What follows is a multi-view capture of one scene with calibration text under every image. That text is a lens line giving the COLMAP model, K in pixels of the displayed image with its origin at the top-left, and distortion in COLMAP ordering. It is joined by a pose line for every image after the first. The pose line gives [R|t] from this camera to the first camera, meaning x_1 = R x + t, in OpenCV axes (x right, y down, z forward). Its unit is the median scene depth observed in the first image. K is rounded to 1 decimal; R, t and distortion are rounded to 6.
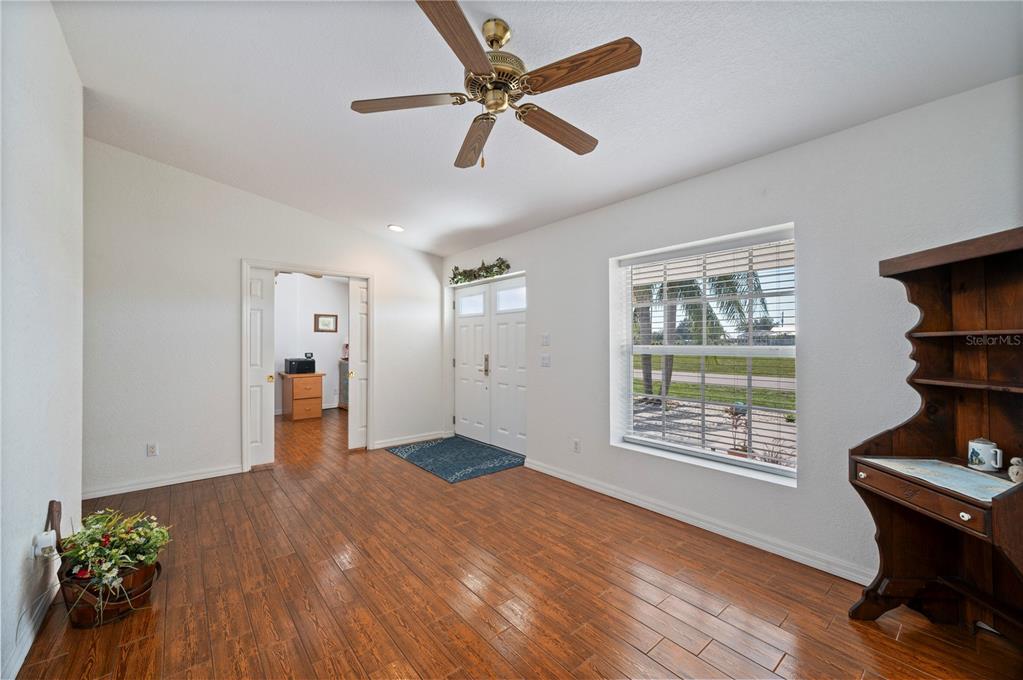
lens RADIAL K [[413.9, 0, 503.4], [0, 413.9, 334.3], [0, 0, 1]] dist [-0.000784, -0.000183]
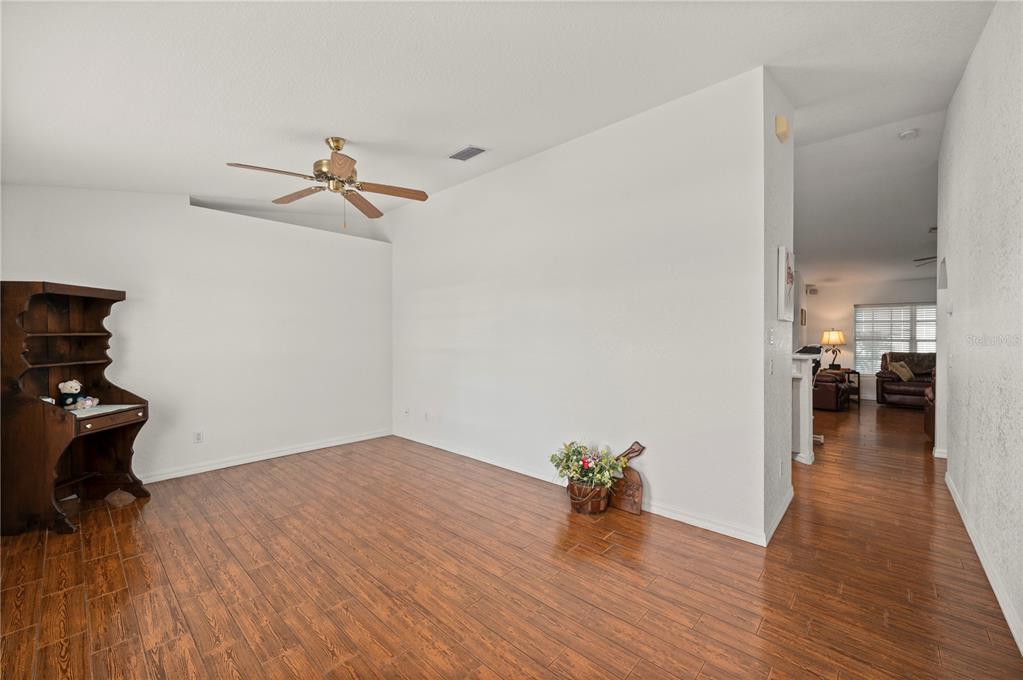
lens RADIAL K [[413.9, 0, 503.4], [0, 413.9, 334.3], [0, 0, 1]] dist [-0.000784, -0.000183]
pose [[-0.990357, 0.003107, -0.138505, -0.307828], [0.006548, 0.999681, -0.024395, 0.033049], [0.138385, -0.025067, -0.990061, 1.907734]]
